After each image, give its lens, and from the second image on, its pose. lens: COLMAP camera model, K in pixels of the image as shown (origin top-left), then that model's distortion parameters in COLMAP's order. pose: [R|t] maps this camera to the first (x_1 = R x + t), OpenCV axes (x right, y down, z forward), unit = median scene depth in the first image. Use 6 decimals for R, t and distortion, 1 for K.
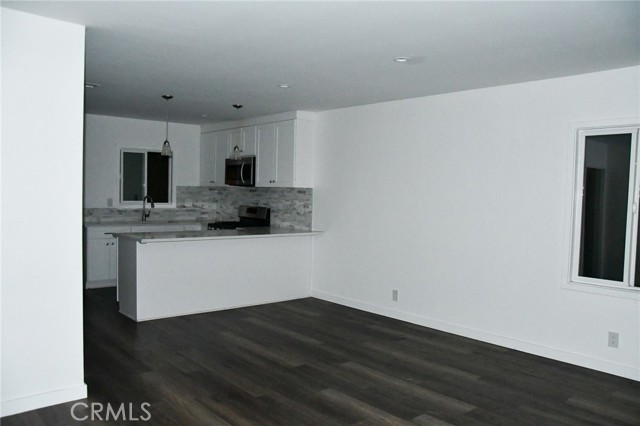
lens RADIAL K [[505.9, 0, 320.3], [0, 505.9, 220.8], [0, 0, 1]] dist [-0.147305, 0.122026]
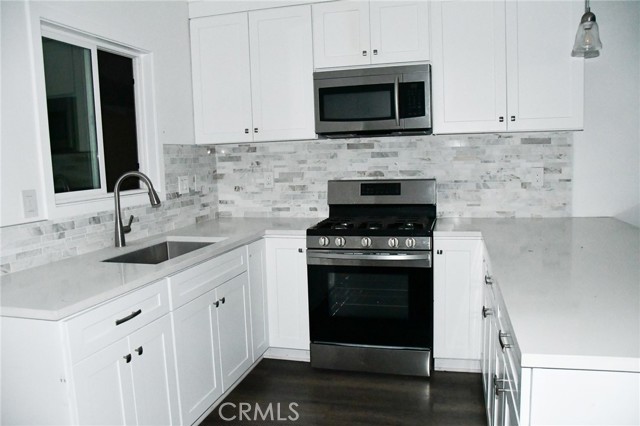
lens RADIAL K [[505.9, 0, 320.3], [0, 505.9, 220.8], [0, 0, 1]] dist [-0.147305, 0.122026]
pose [[0.841211, -0.119907, 0.527243, -0.420051], [0.084942, 0.992299, 0.090148, -0.036715], [-0.533993, -0.031048, 0.844919, 0.634636]]
